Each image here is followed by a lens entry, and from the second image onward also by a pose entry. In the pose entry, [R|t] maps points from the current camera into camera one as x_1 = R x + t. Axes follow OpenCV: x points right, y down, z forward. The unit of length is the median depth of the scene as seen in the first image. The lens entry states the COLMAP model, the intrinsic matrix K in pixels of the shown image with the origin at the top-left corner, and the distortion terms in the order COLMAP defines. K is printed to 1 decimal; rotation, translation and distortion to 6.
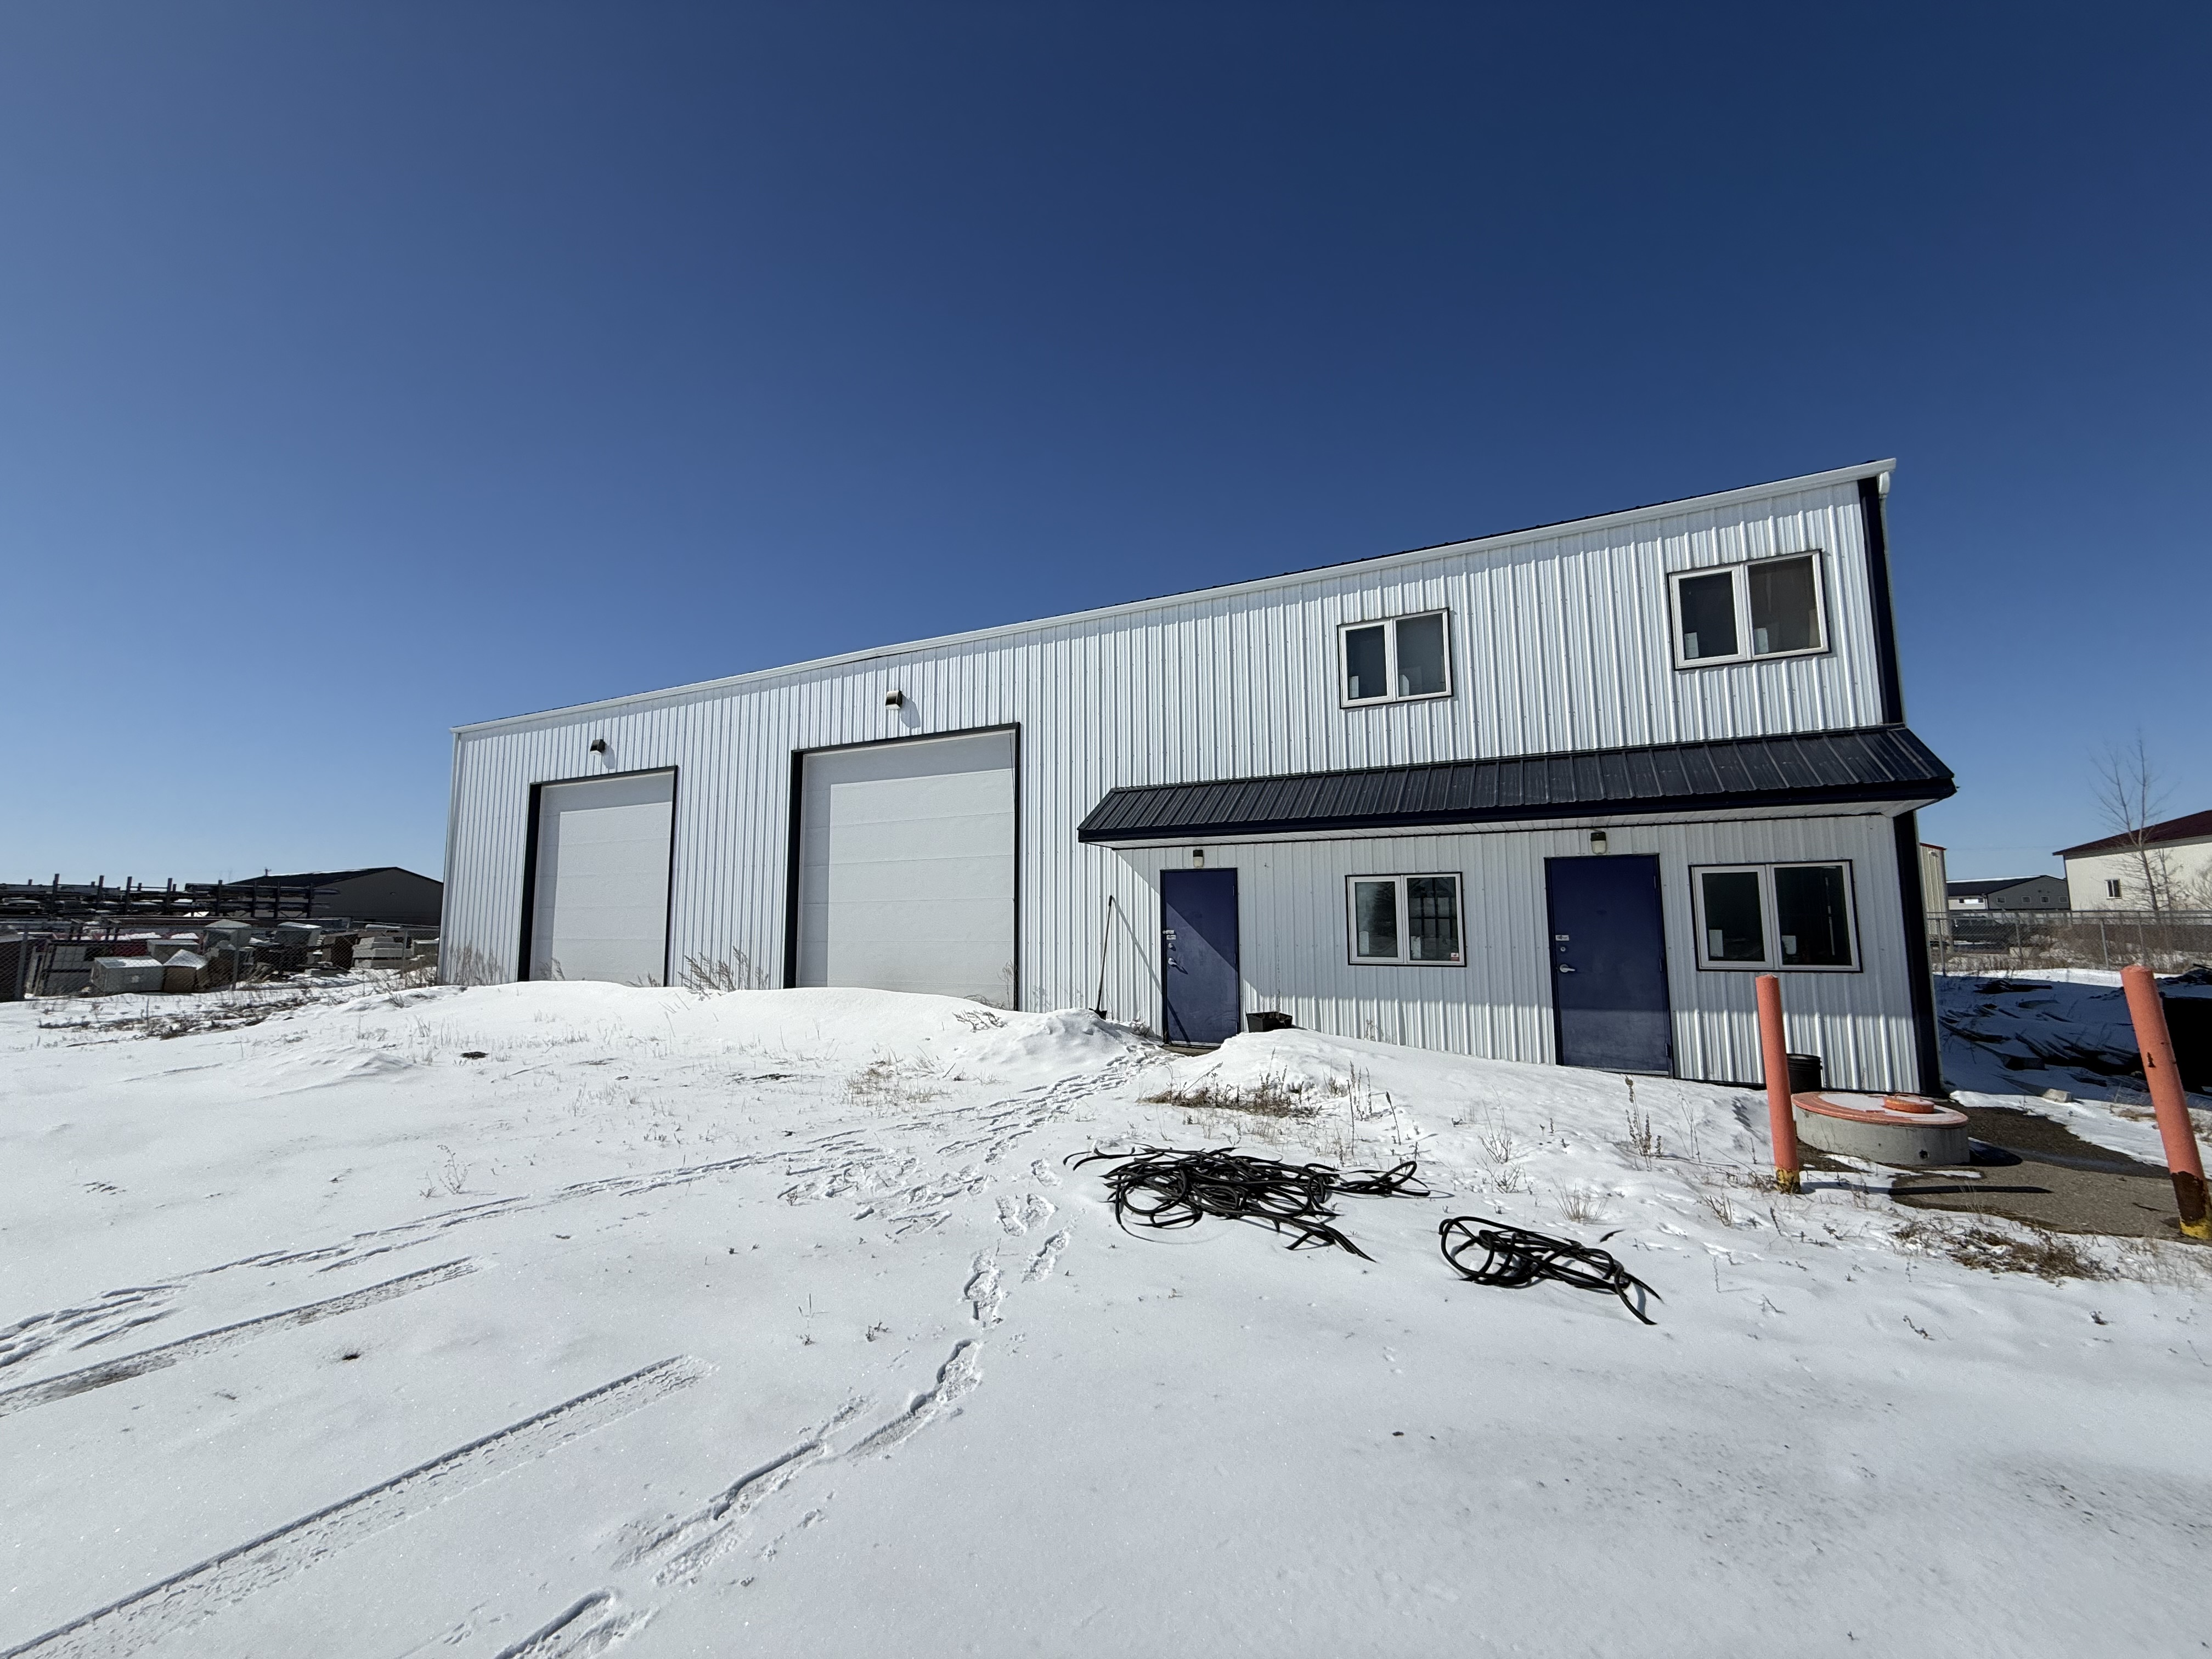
lens RADIAL K [[878.2, 0, 1098.9], [0, 878.2, 824.9], [0, 0, 1]] dist [-0.001509, 0.000306]
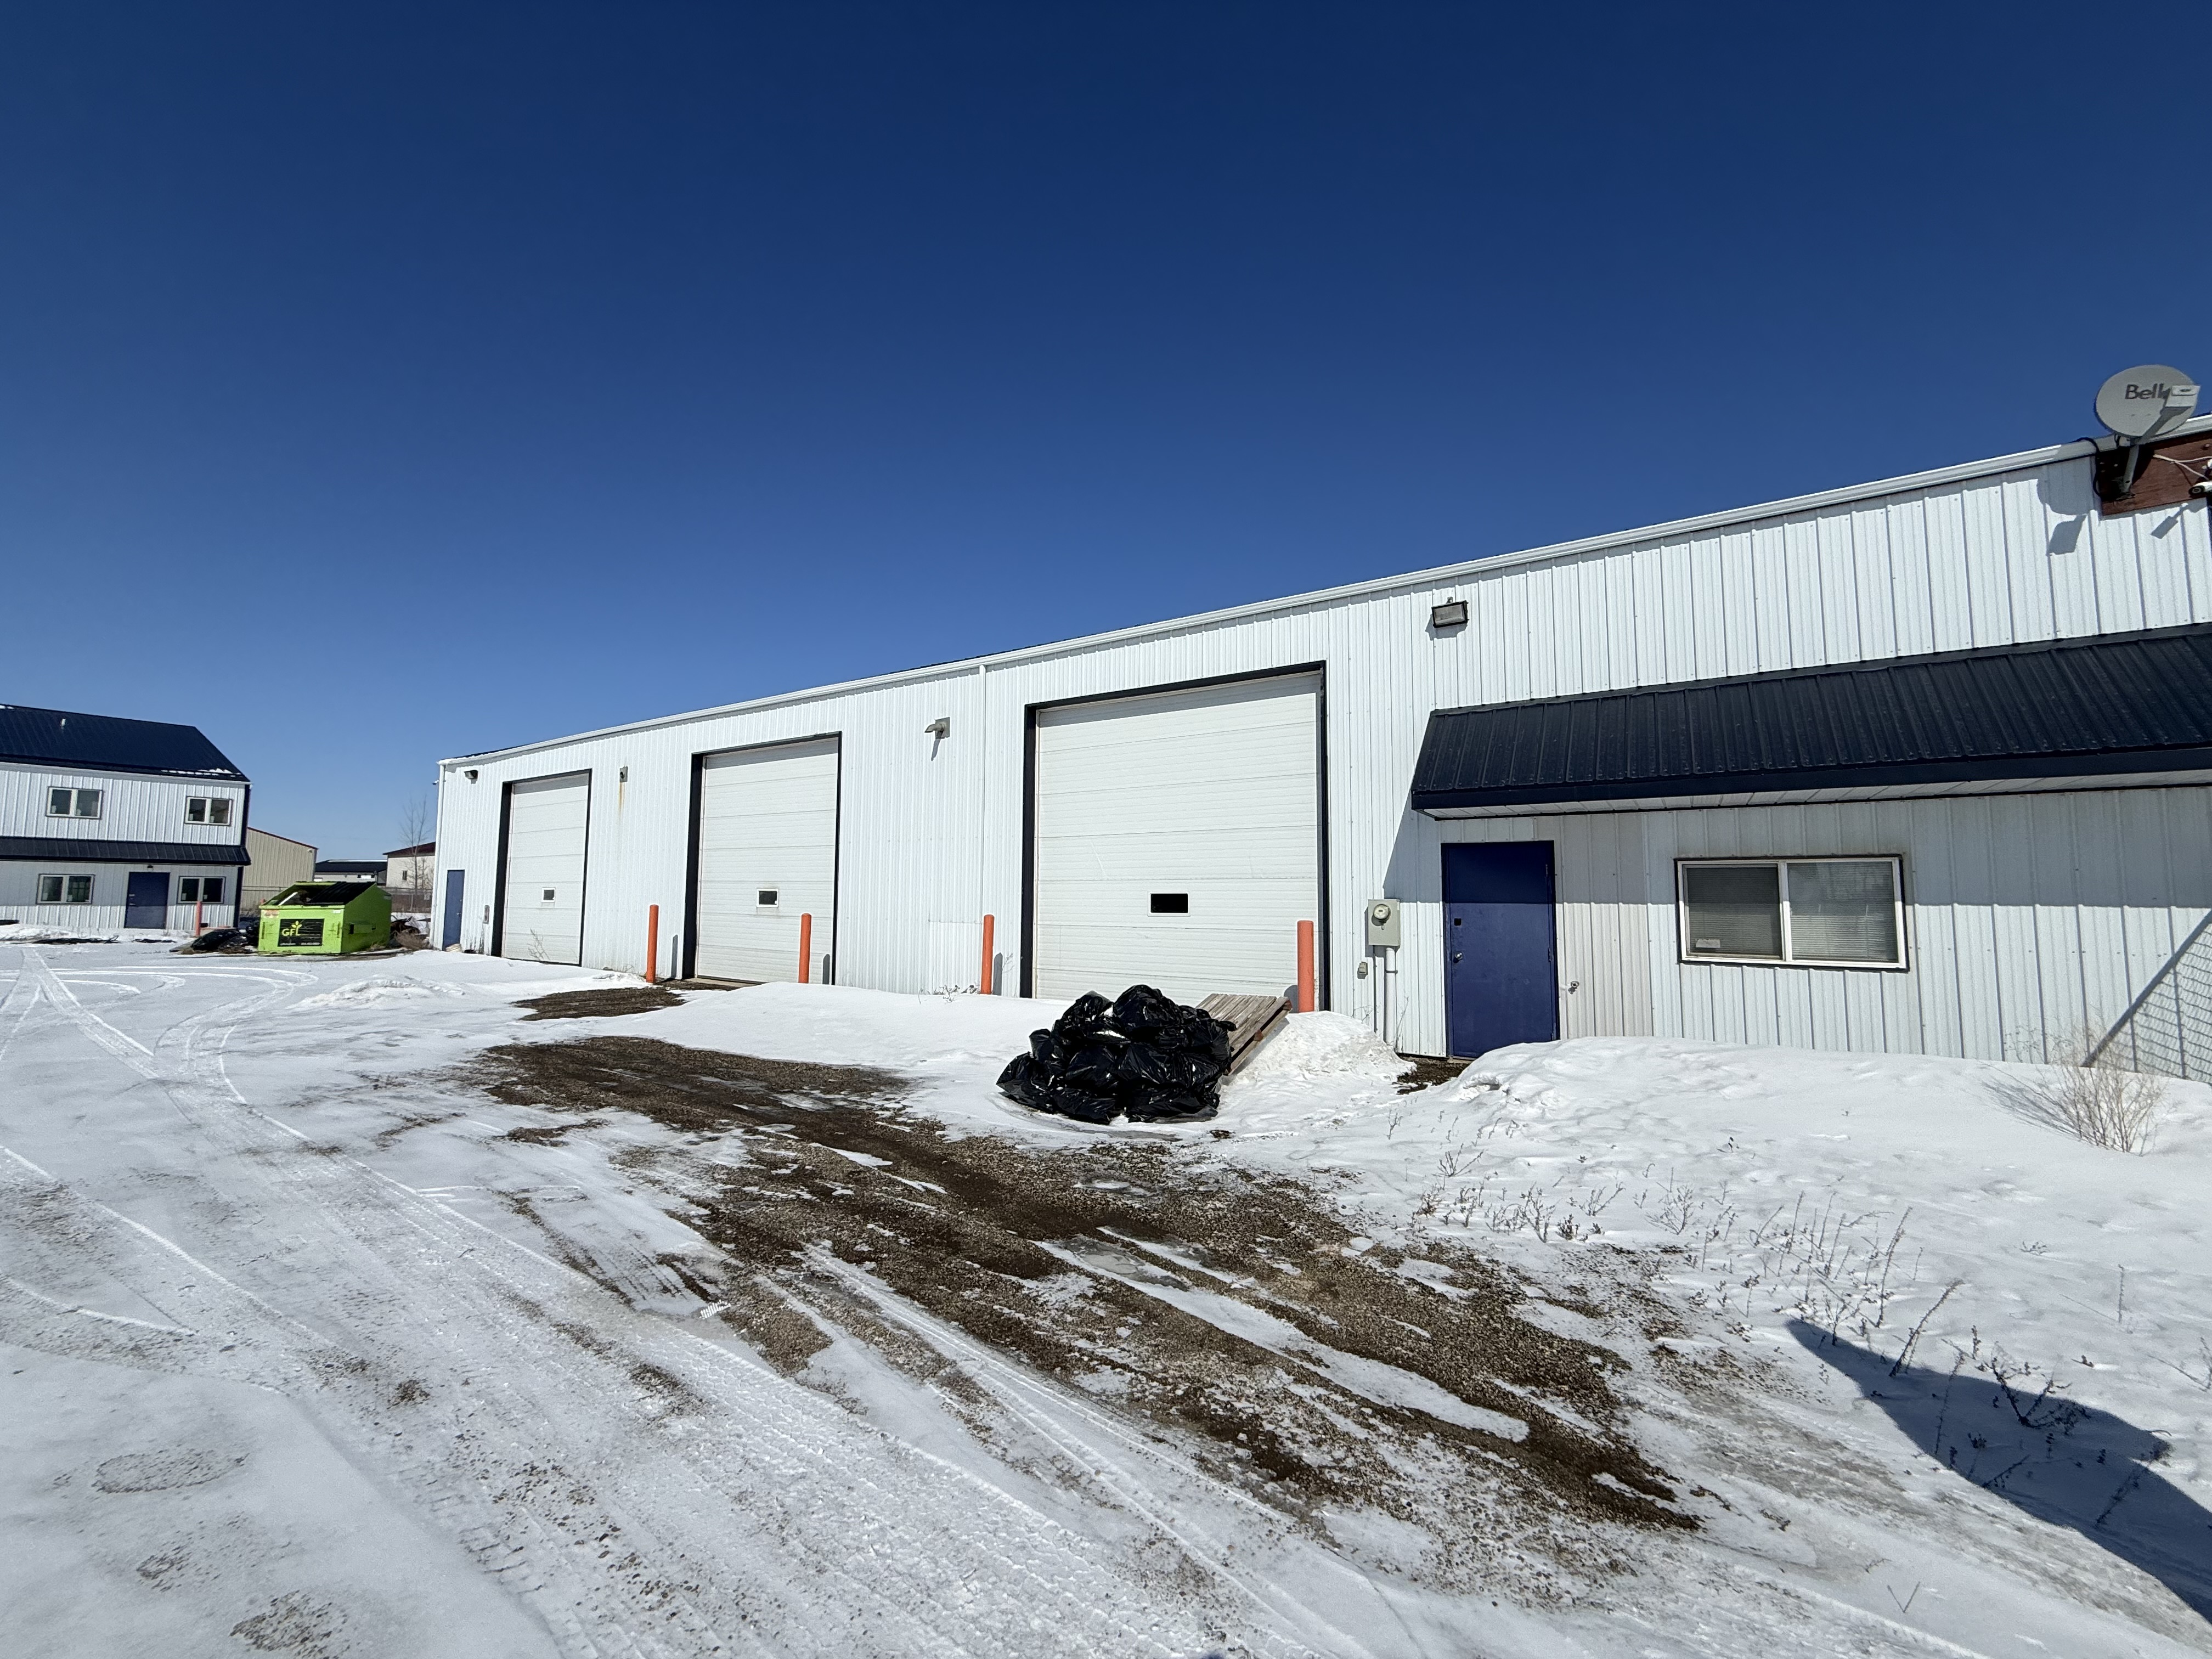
lens RADIAL K [[878.2, 0, 1101.0], [0, 878.2, 828.3], [0, 0, 1]] dist [-0.001509, 0.000306]
pose [[0.110496, 0.082747, 0.990426, -2.288276], [-0.119296, 0.990428, -0.069438, -0.321143], [-0.986691, -0.110481, 0.119309, -2.891679]]
